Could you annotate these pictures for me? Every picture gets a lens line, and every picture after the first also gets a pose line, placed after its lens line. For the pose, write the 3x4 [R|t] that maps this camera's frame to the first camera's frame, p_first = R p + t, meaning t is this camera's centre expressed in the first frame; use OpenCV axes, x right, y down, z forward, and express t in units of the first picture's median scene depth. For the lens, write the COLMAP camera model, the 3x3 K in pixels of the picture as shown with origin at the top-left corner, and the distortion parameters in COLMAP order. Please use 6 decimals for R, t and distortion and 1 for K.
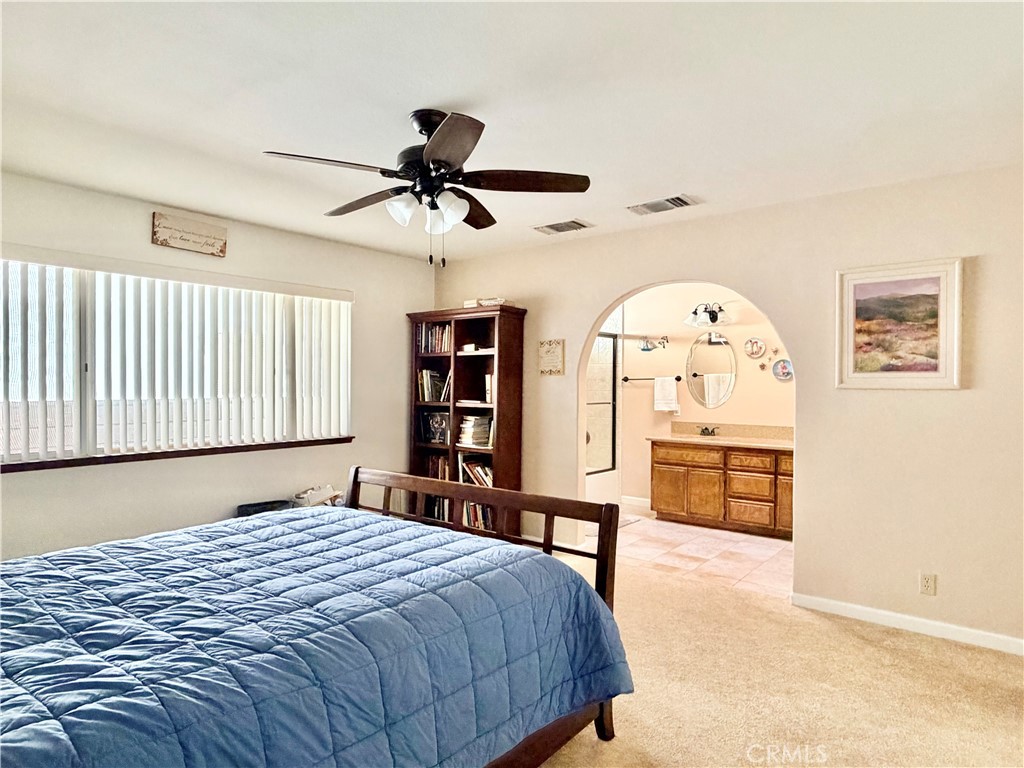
lens RADIAL K [[598.6, 0, 512.0], [0, 598.6, 384.0], [0, 0, 1]] dist [0.001118, 0.000175]
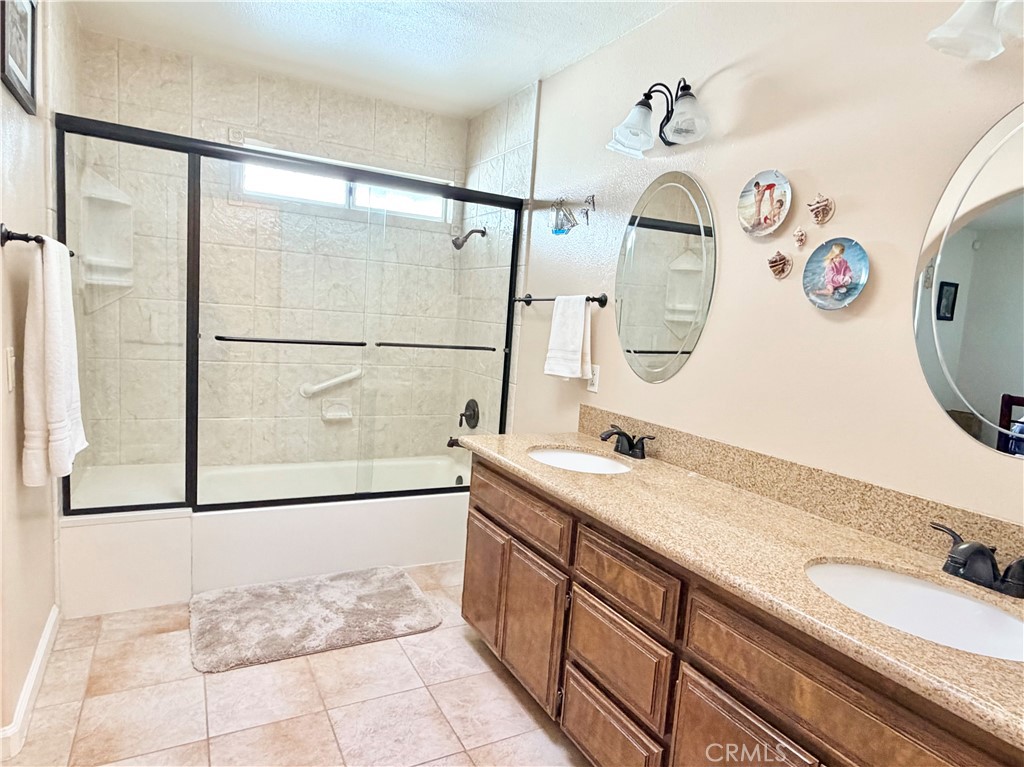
lens RADIAL K [[605.7, 0, 512.0], [0, 605.7, 383.5], [0, 0, 1]] dist [-0.003853, -0.000841]
pose [[0.922670, 0.105446, -0.370892, 0.415487], [-0.069805, 0.991667, 0.108281, 0.007052], [0.379219, -0.074018, 0.922342, 0.660055]]
